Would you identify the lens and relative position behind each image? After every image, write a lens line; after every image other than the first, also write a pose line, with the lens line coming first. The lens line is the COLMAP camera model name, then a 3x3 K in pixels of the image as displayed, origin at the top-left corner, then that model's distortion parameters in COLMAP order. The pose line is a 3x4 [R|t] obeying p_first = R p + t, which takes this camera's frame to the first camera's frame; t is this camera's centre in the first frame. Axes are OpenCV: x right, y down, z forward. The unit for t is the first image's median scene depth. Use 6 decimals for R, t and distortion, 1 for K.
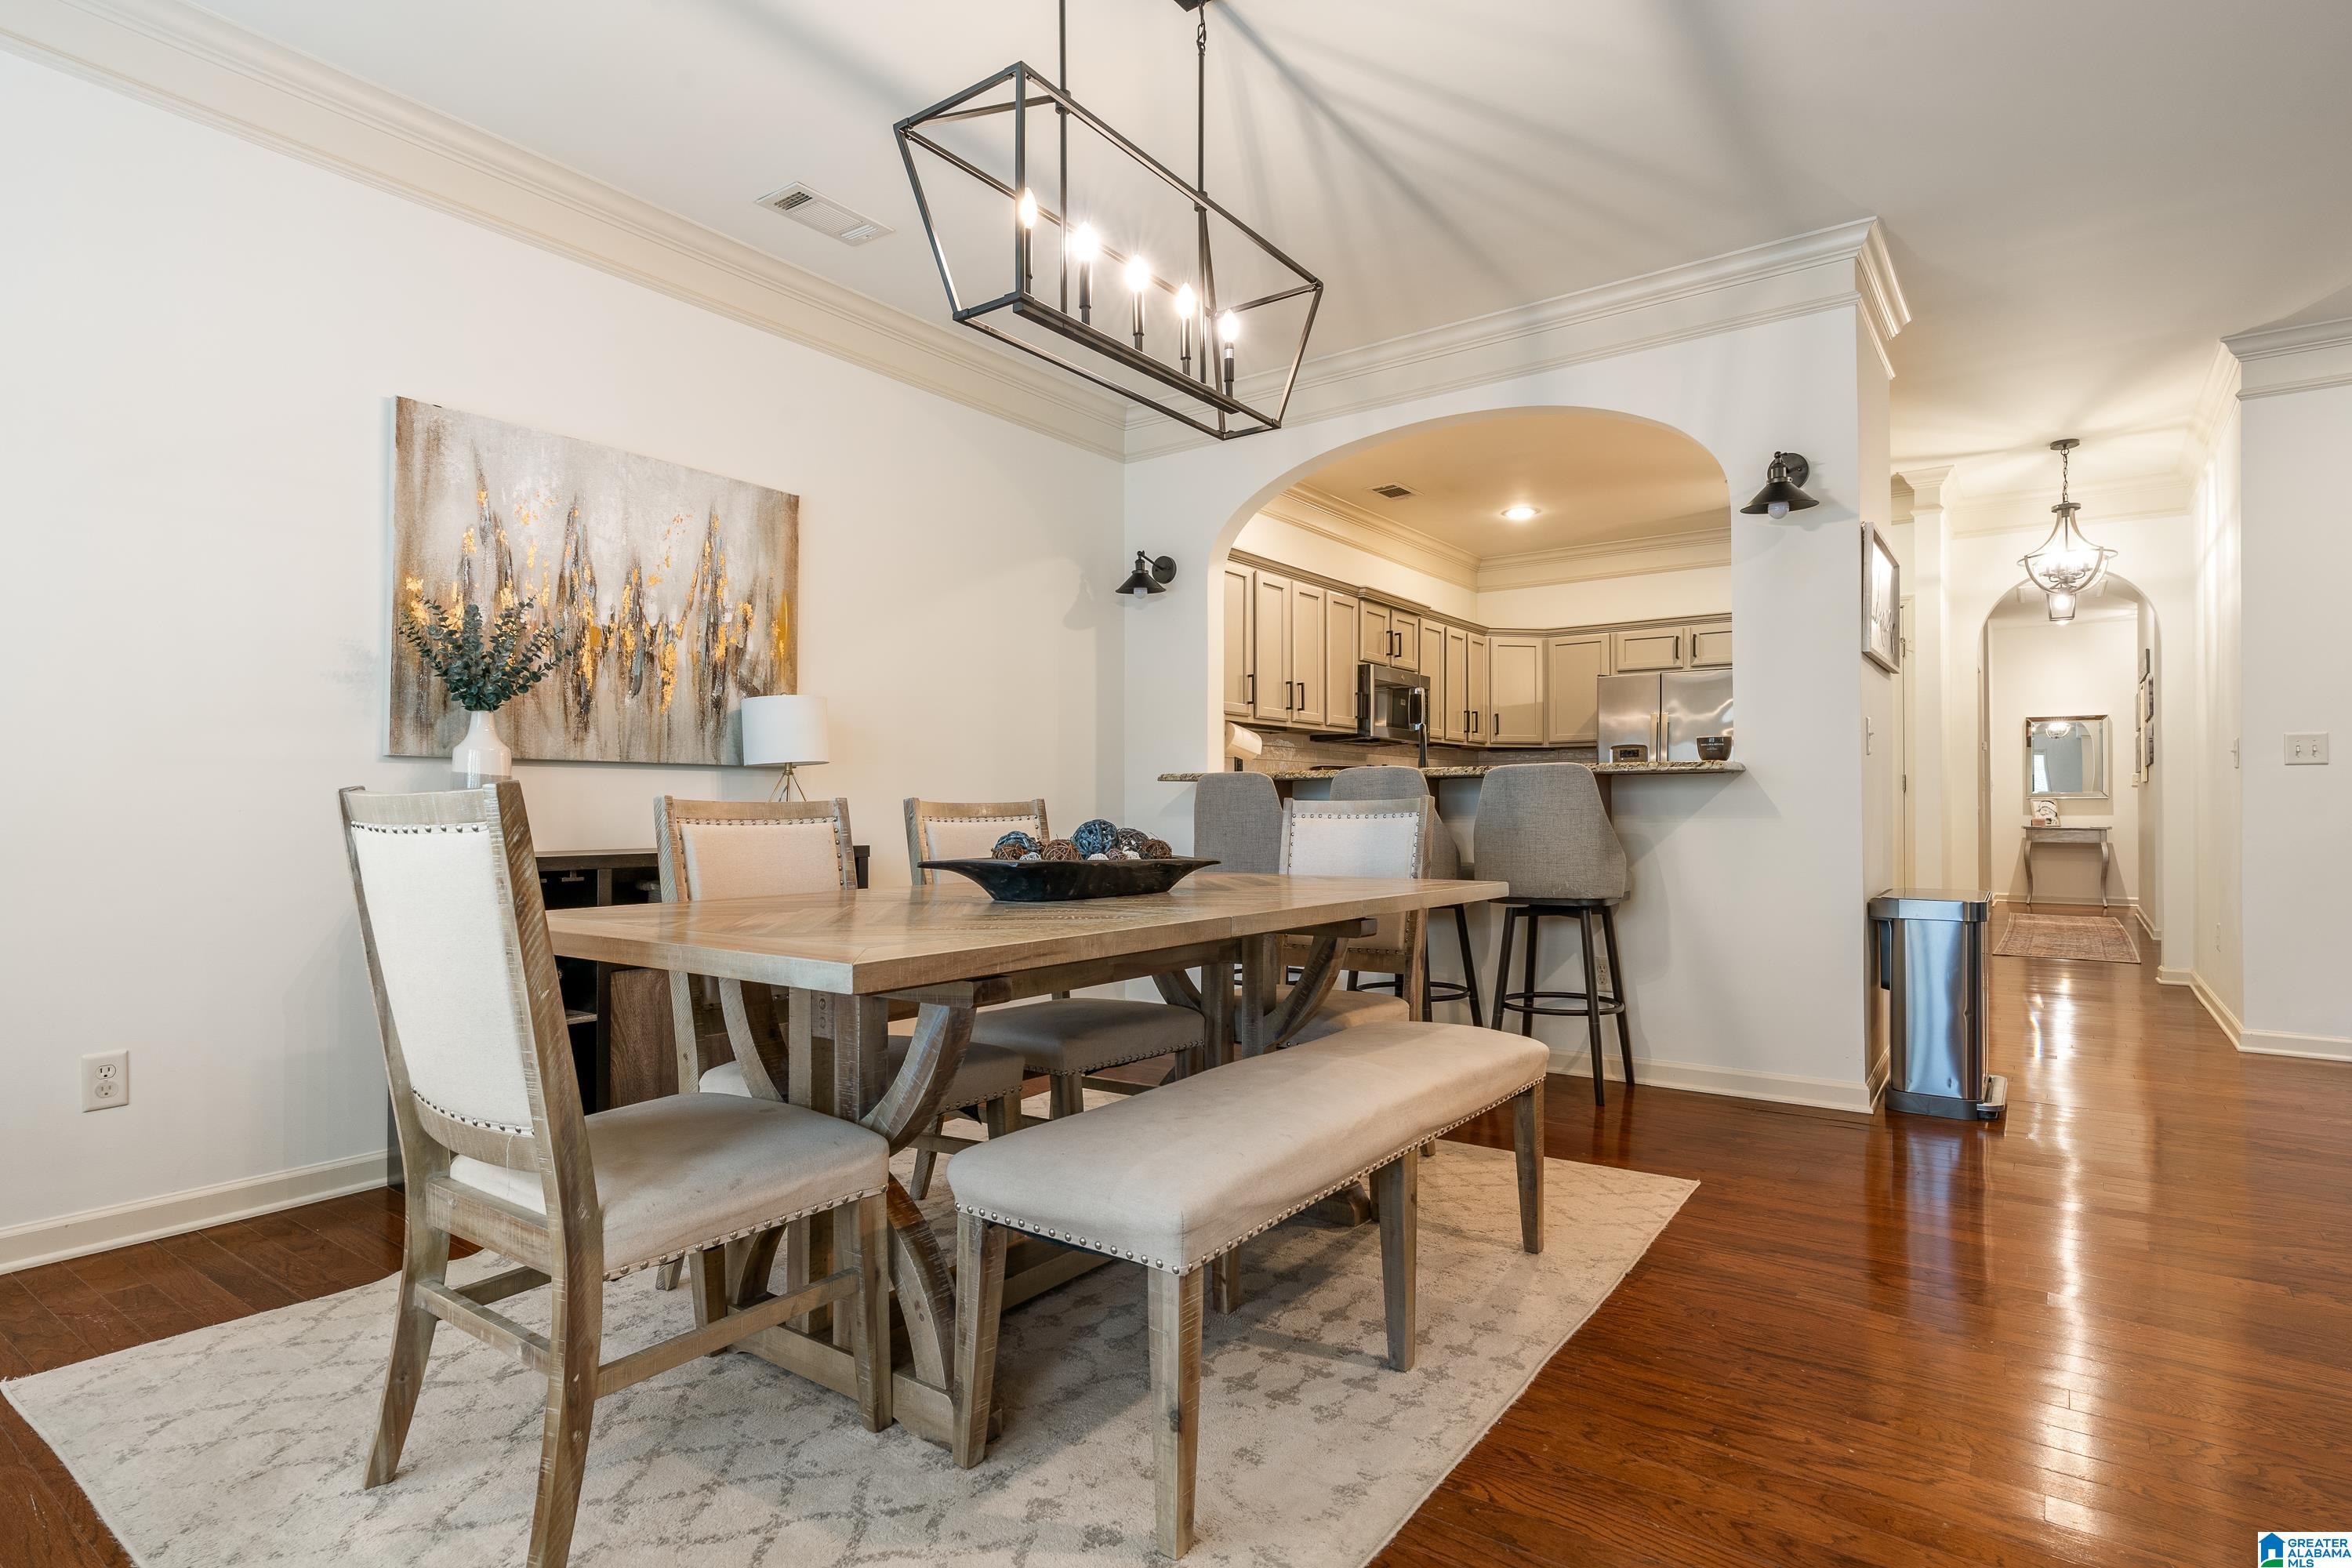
lens RADIAL K [[1215.2, 0, 1163.3], [0, 1215.2, 788.1], [0, 0, 1]] dist [-0.002358, -0.000702]
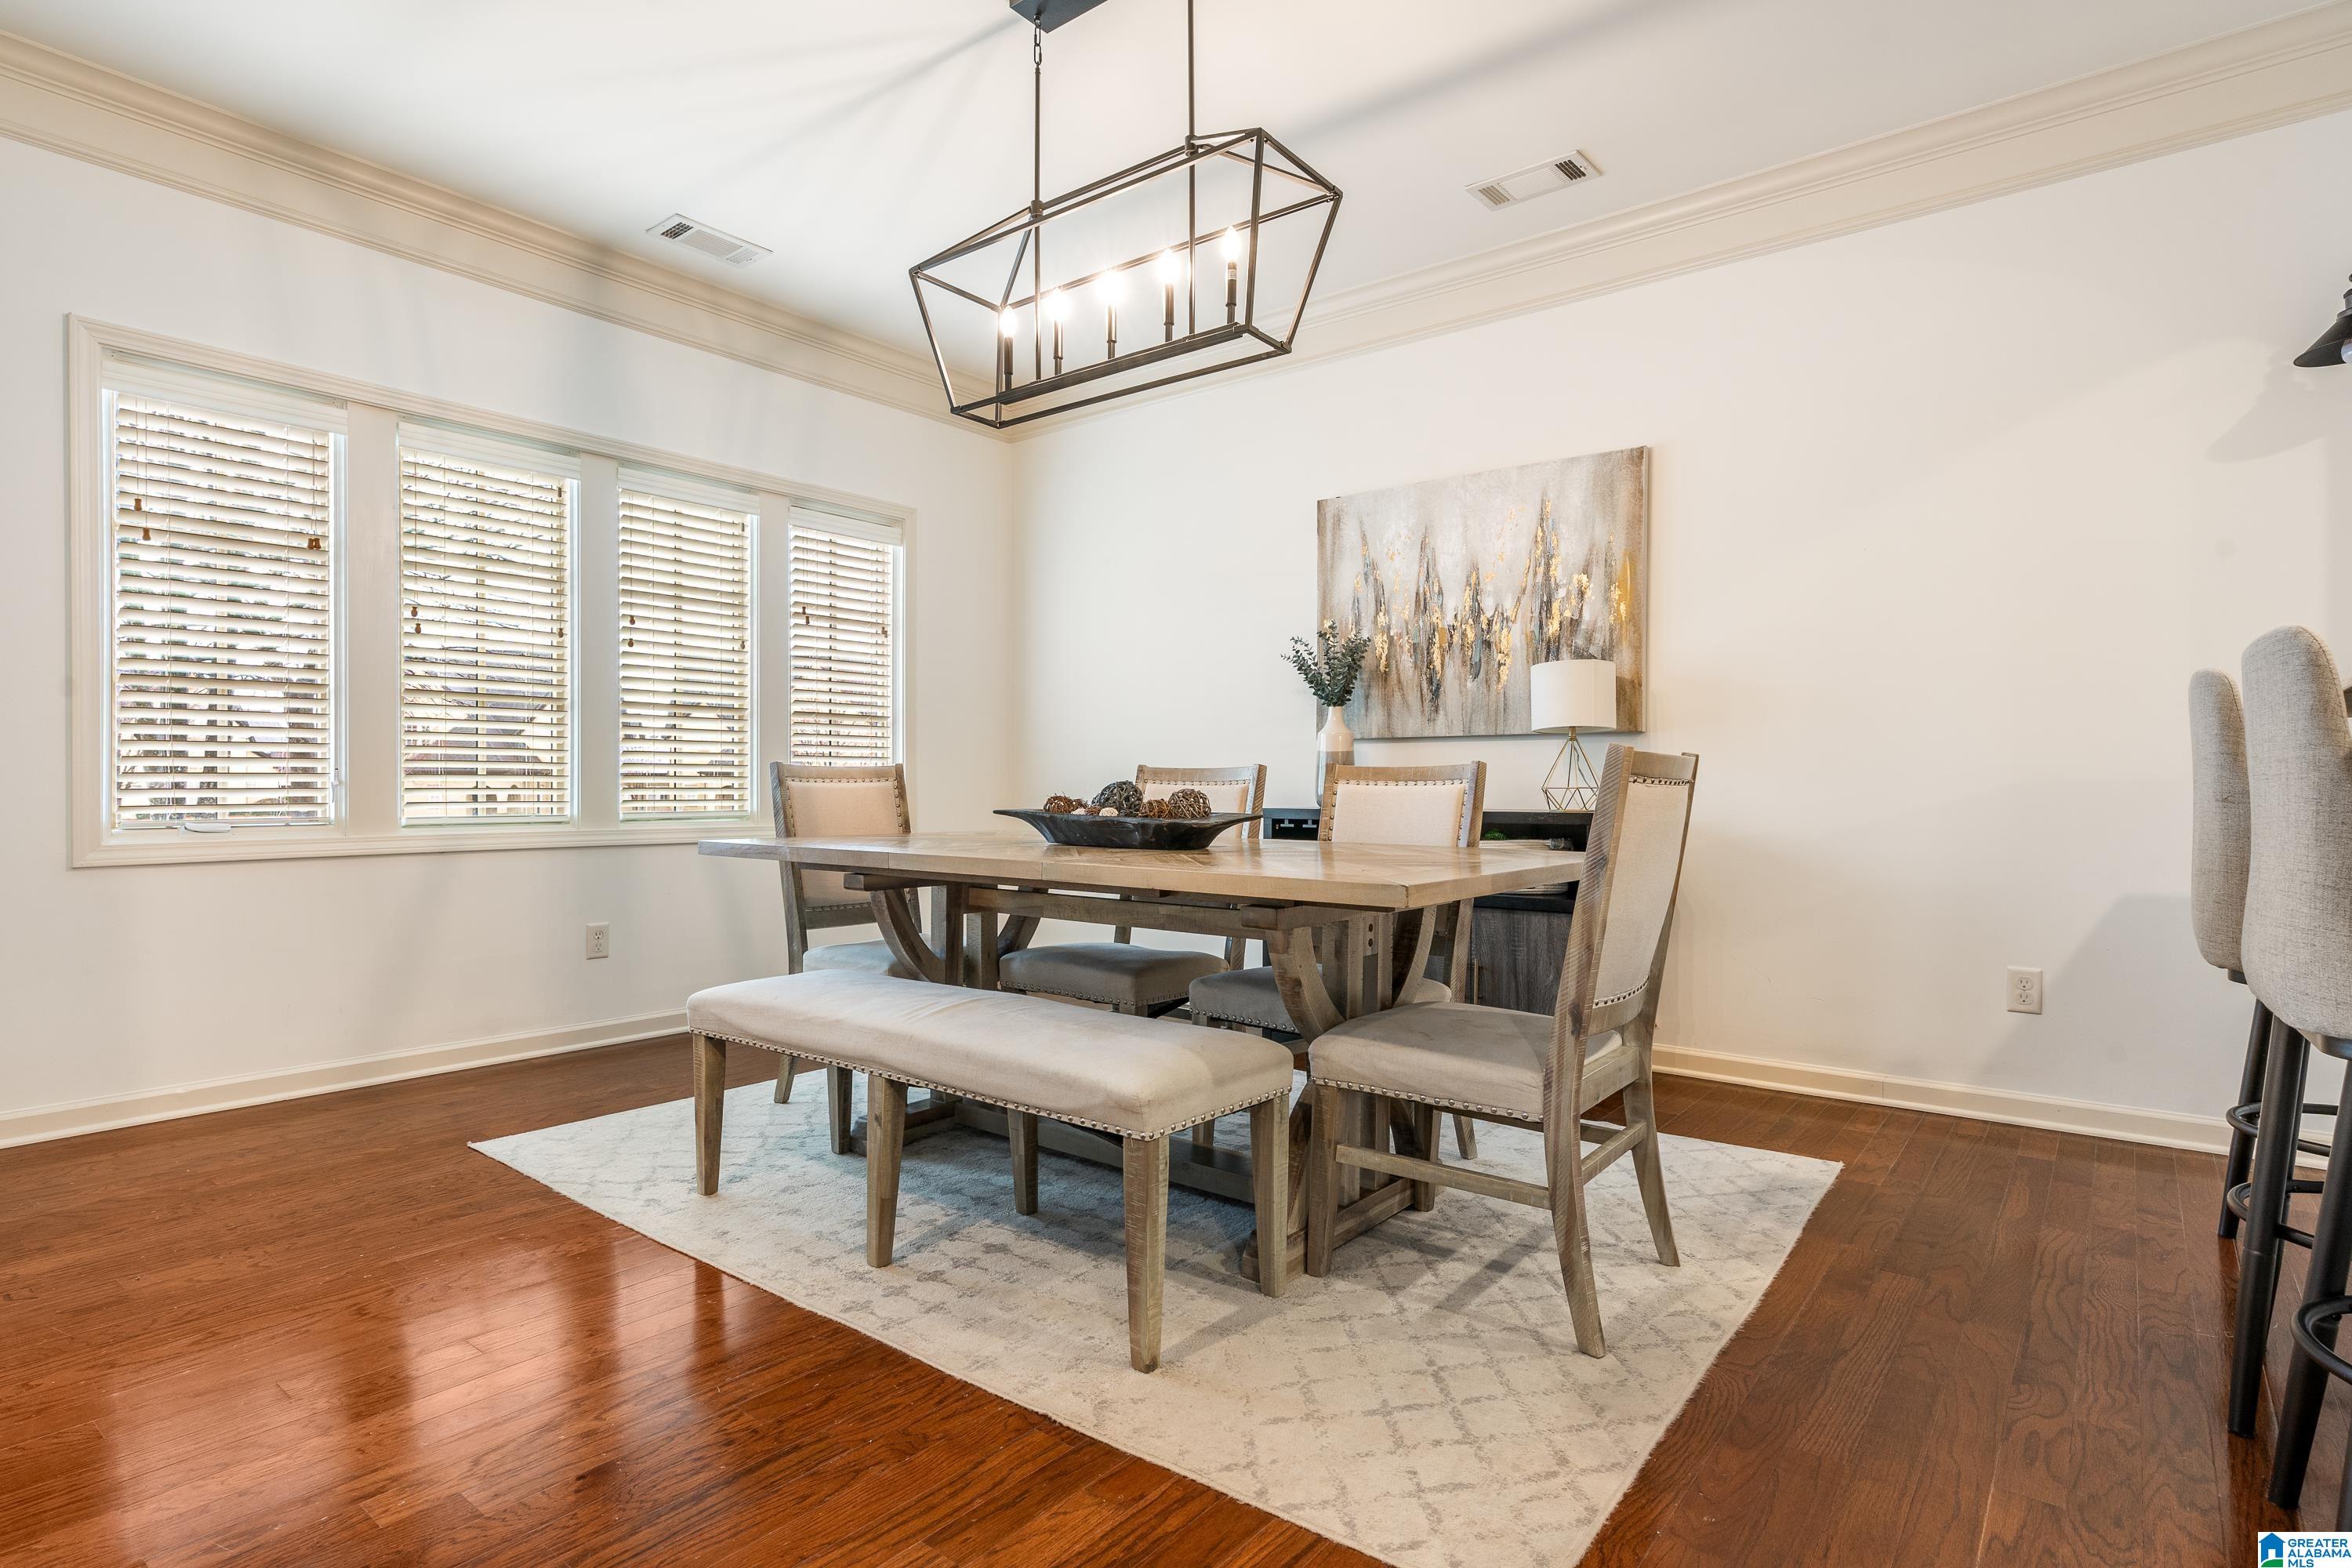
lens RADIAL K [[1215.2, 0, 1192.9], [0, 1215.2, 778.0], [0, 0, 1]] dist [-0.002358, -0.000702]
pose [[-0.038148, -0.003063, -0.999267, 0.701260], [0.014220, 0.999892, -0.003607, 0.018820], [0.999171, -0.014347, -0.038101, 0.717922]]
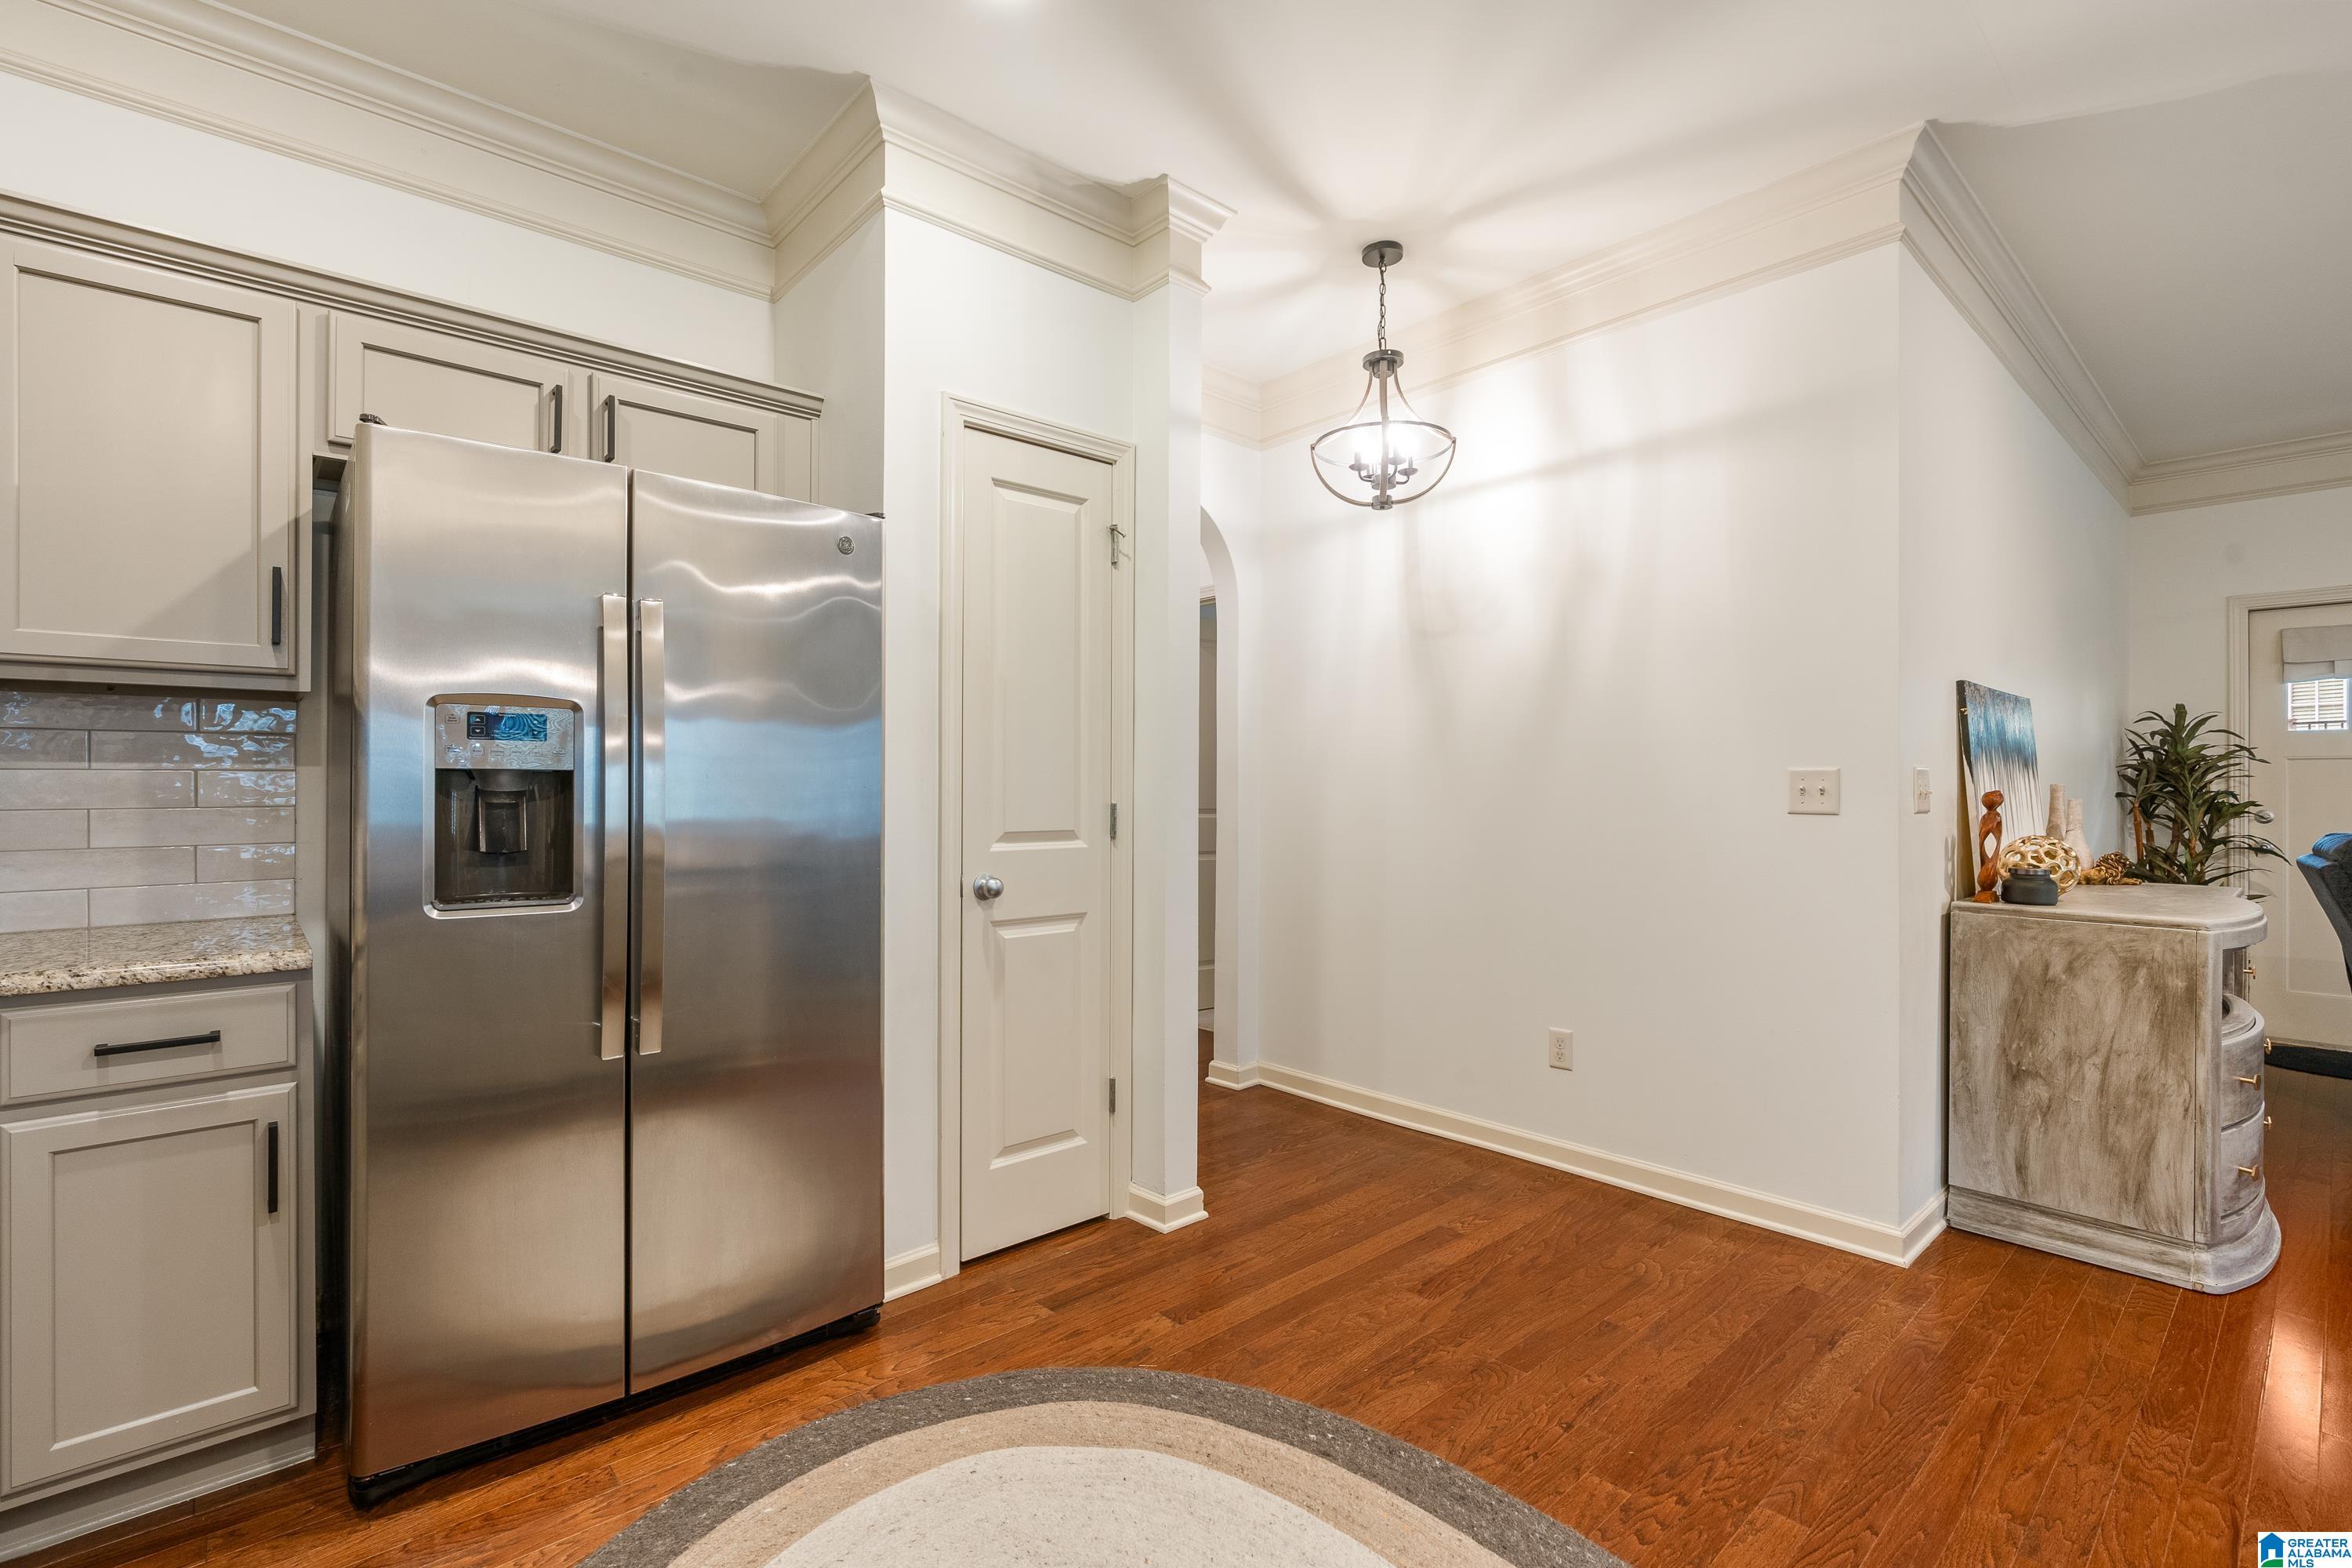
lens RADIAL K [[1080.4, 0, 1174.7], [0, 1080.4, 775.0], [0, 0, 1]] dist [-0.010130, 0.002082]
pose [[0.196875, 0.007303, 0.980401, 0.324282], [-0.017591, 0.999838, -0.003916, -0.038223], [-0.980271, -0.016475, 0.196972, 1.532123]]
